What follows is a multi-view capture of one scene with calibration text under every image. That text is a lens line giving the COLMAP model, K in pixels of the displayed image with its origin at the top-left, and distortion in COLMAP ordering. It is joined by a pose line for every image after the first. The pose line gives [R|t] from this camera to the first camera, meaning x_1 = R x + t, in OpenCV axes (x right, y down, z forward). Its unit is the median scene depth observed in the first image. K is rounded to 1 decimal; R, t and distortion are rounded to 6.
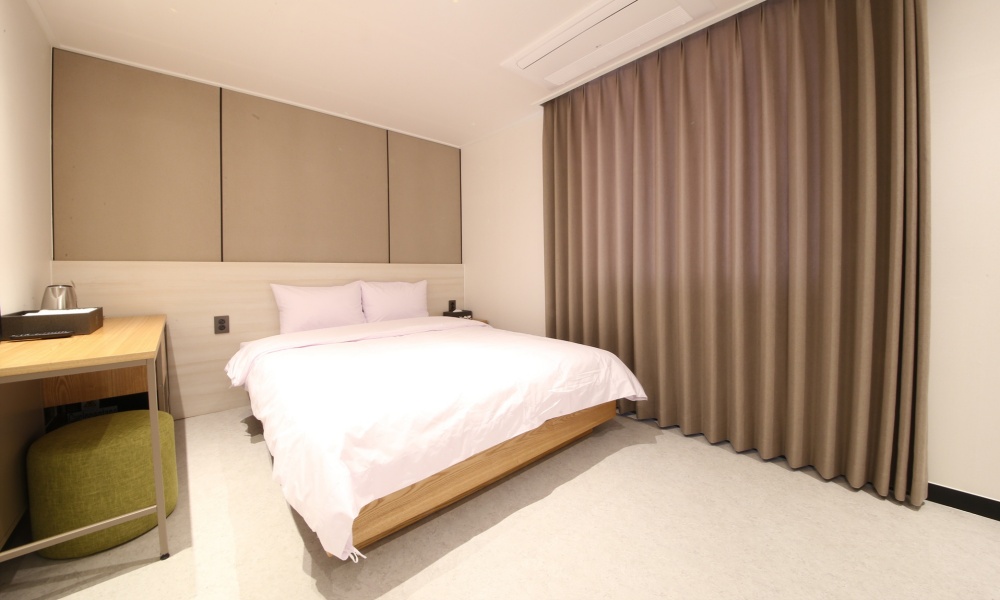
lens RADIAL K [[352.3, 0, 497.6], [0, 352.3, 277.5], [0, 0, 1]] dist [0.035739, -0.028706]
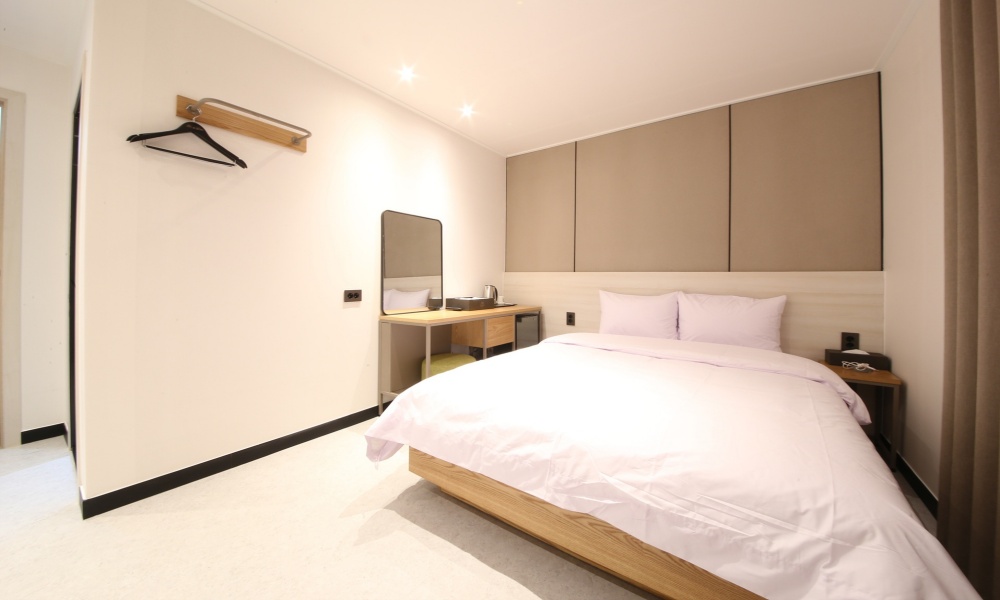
lens RADIAL K [[352.3, 0, 497.6], [0, 352.3, 277.5], [0, 0, 1]] dist [0.035739, -0.028706]
pose [[0.242274, 0.009761, -0.970159, 0.690290], [-0.027769, 0.999609, 0.003123, -0.030248], [0.969810, 0.026184, 0.242451, 0.626934]]
